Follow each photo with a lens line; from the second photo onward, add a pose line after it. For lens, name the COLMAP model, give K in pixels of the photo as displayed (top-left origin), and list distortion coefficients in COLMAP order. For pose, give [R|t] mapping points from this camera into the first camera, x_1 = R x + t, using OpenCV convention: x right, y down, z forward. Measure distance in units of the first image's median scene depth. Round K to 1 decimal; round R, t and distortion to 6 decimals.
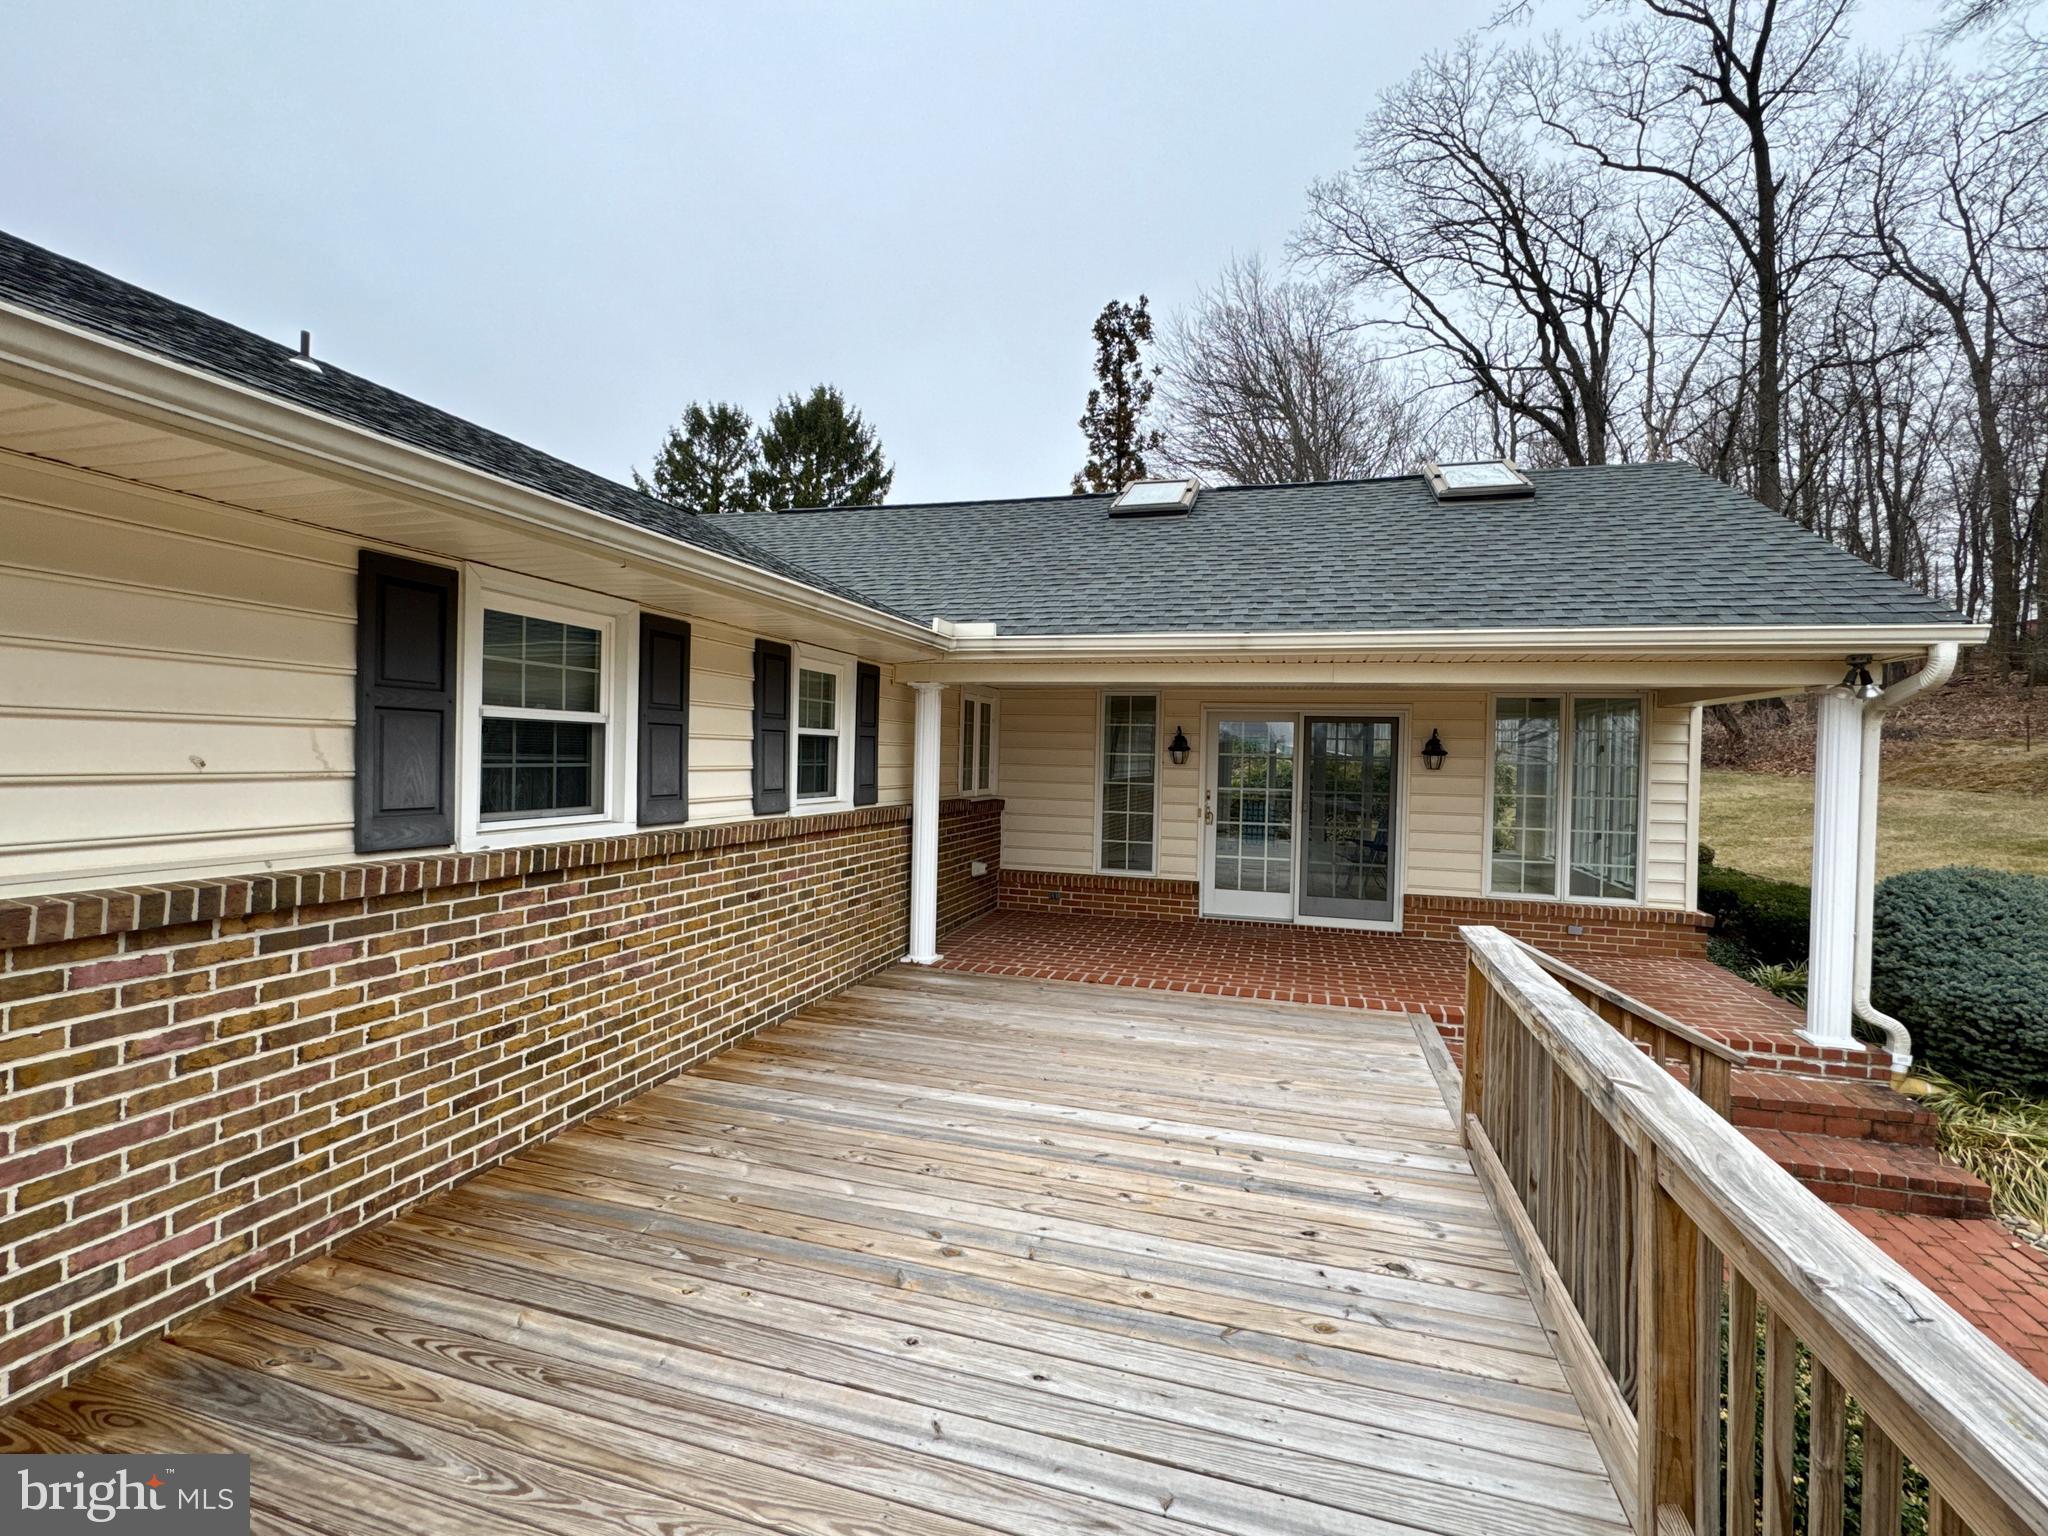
lens RADIAL K [[913.5, 0, 1016.8], [0, 913.5, 760.3], [0, 0, 1]] dist [0.002161, 0.001101]
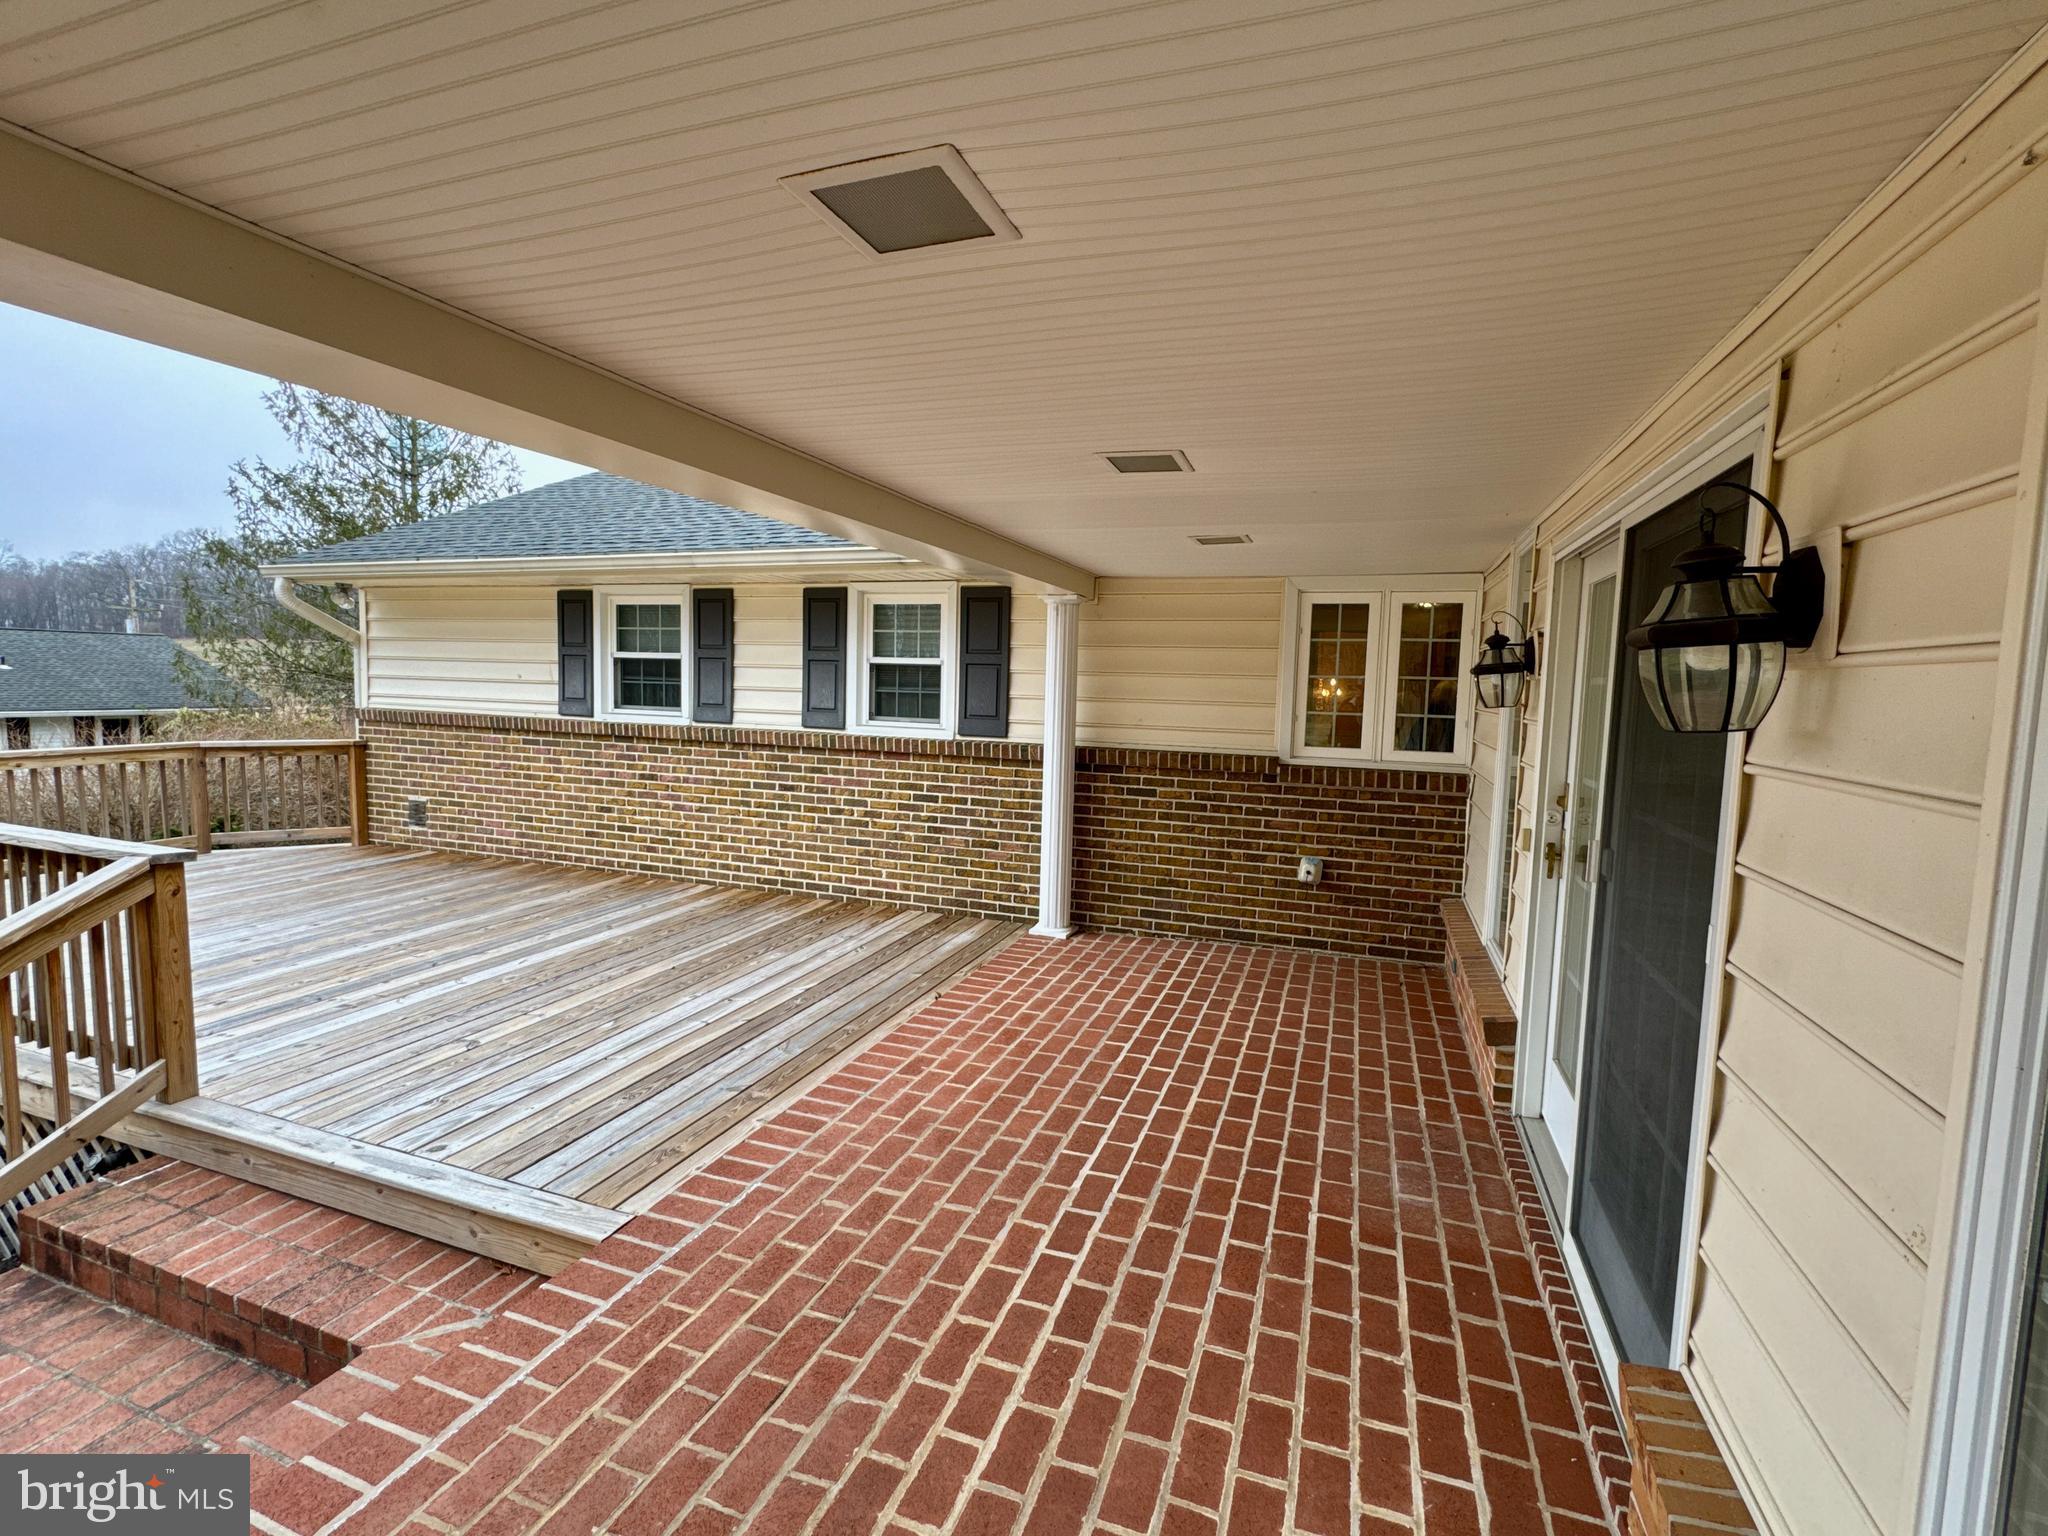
lens RADIAL K [[913.5, 0, 1025.6], [0, 913.5, 762.6], [0, 0, 1]] dist [0.002161, 0.001101]
pose [[-0.050780, 0.063468, -0.996691, 1.302114], [-0.033962, 0.997292, 0.065236, 0.020746], [0.998132, 0.037162, -0.048487, 1.833481]]
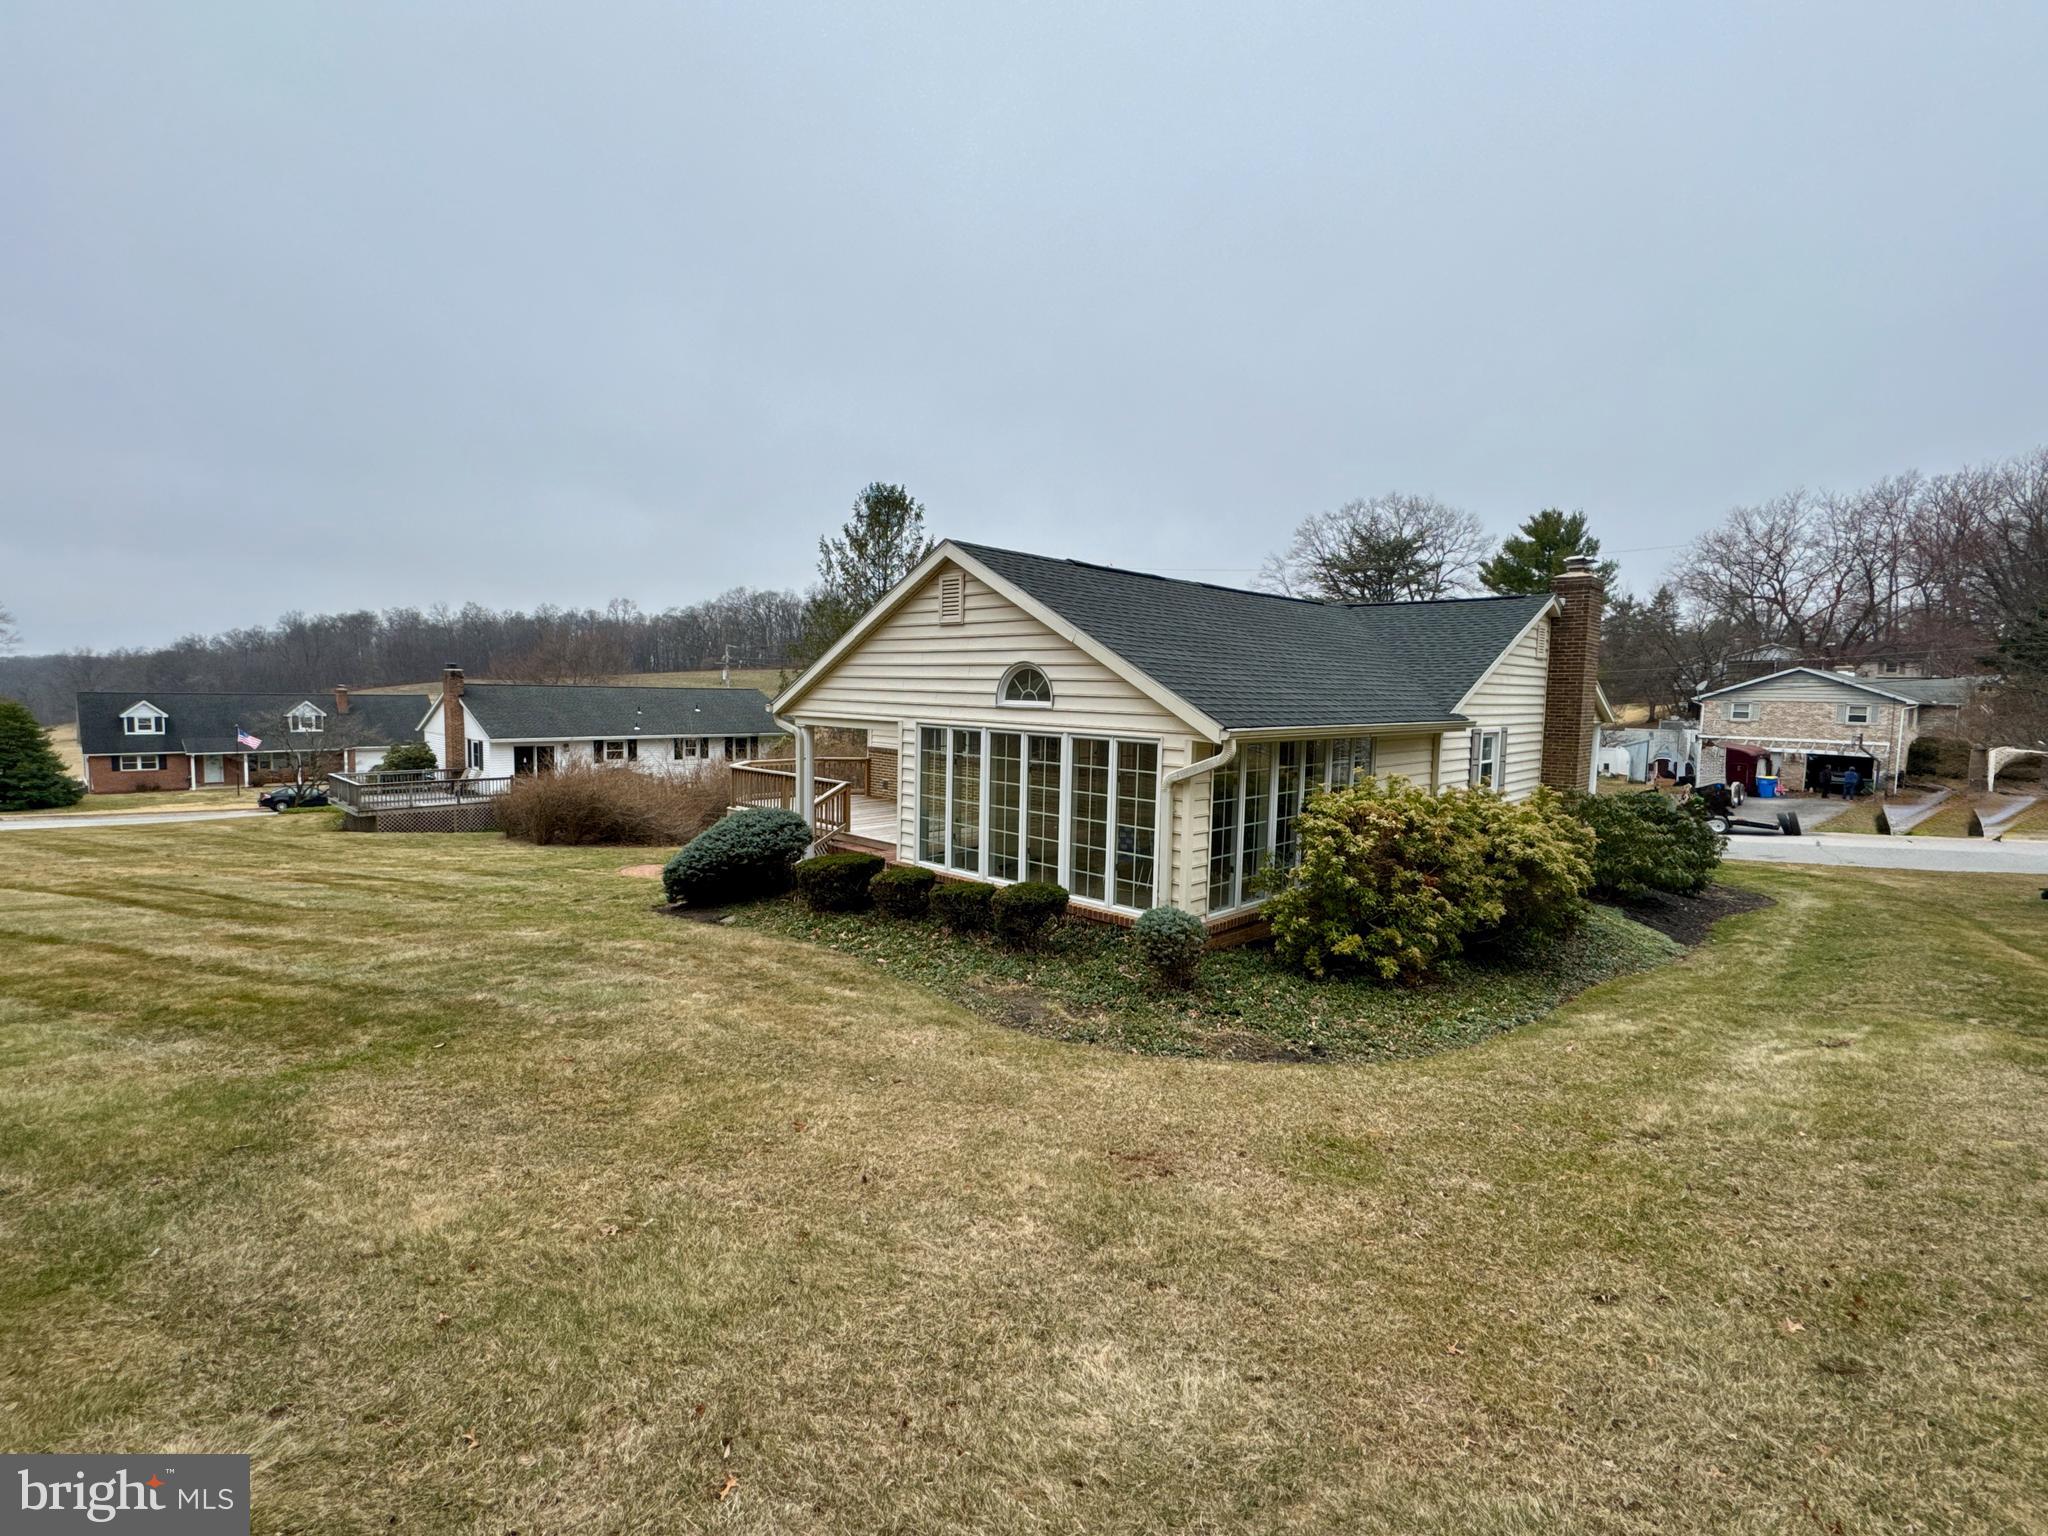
lens RADIAL K [[913.5, 0, 1026.9], [0, 913.5, 765.5], [0, 0, 1]] dist [0.002161, 0.001101]
pose [[-0.456281, 0.042247, -0.888833, 4.209863], [-0.035137, 0.997238, 0.065437, -0.229211], [0.889142, 0.061088, -0.453536, 3.894433]]
